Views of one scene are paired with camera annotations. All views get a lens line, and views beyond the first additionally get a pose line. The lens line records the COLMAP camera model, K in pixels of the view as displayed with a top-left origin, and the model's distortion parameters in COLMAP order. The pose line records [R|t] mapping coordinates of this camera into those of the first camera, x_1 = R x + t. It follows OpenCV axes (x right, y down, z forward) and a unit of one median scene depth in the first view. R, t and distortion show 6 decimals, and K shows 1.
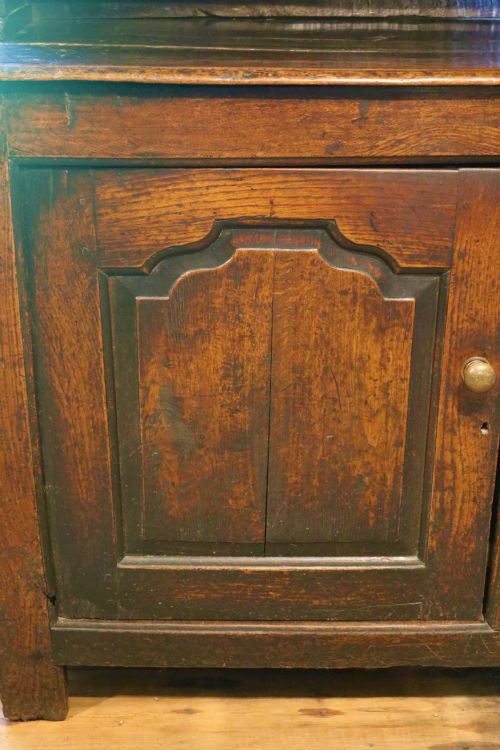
lens RADIAL K [[1048.6, 0, 250.0], [0, 1048.6, 375.0], [0, 0, 1]] dist [-0.091583, 0.178424]
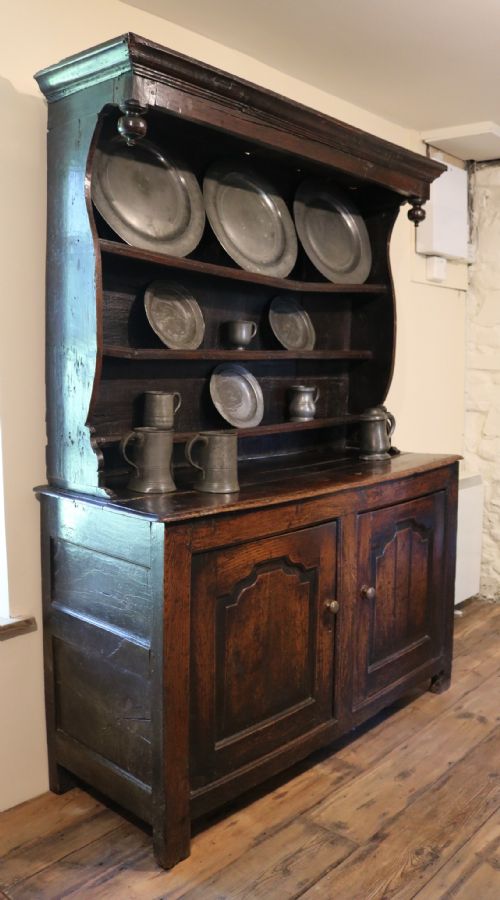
lens RADIAL K [[755.6, 0, 270.7], [0, 755.6, 446.3], [0, 0, 1]] dist [-0.152433, 0.119598]
pose [[0.674939, -0.073041, 0.734249, -1.099593], [0.280636, 0.945718, -0.163890, -0.103872], [-0.682423, 0.316673, 0.658800, -0.165576]]
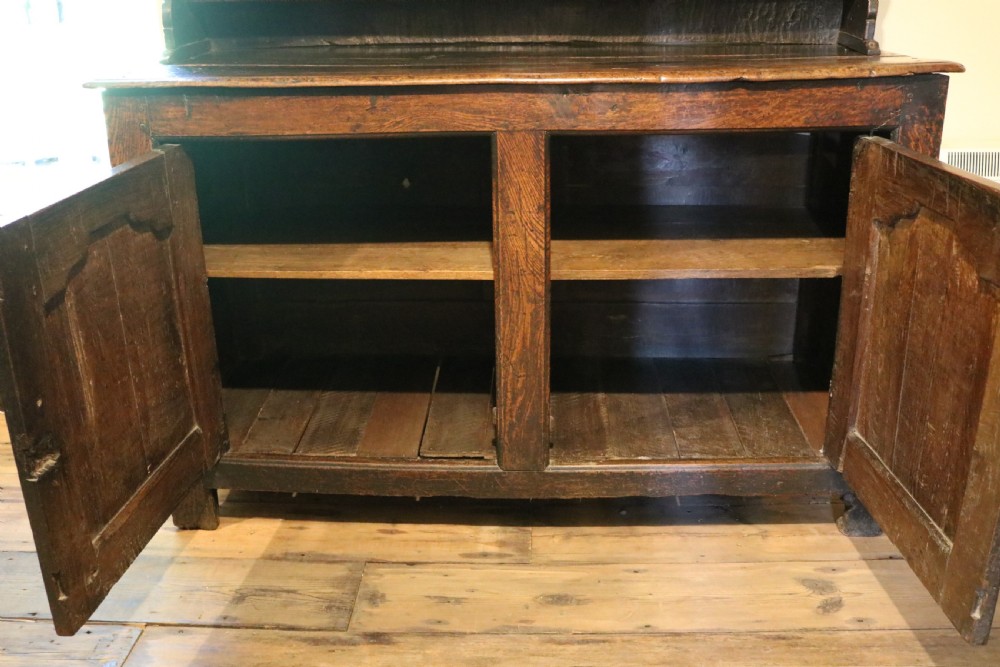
lens RADIAL K [[936.6, 0, 500.0], [0, 936.6, 333.5], [0, 0, 1]] dist [-0.158153, 0.164706]
pose [[0.997643, 0.011125, -0.067710, 0.345290], [-0.013214, 0.999448, -0.030489, 0.108698], [0.067333, 0.031312, 0.997239, -0.289884]]
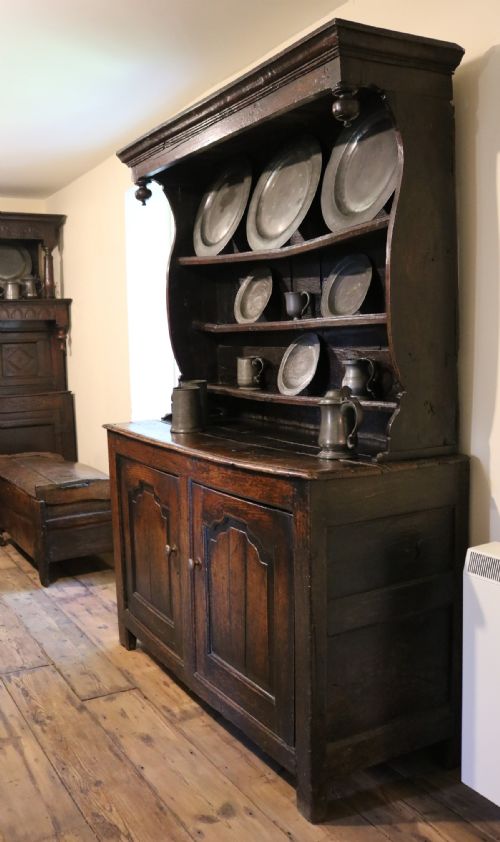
lens RADIAL K [[796.7, 0, 248.1], [0, 796.7, 403.4], [0, 0, 1]] dist [-0.153979, 0.149613]
pose [[0.467036, 0.067415, -0.881665, 2.061554], [-0.328801, 0.938833, -0.102387, -0.210783], [0.820833, 0.337711, 0.460635, 0.079964]]
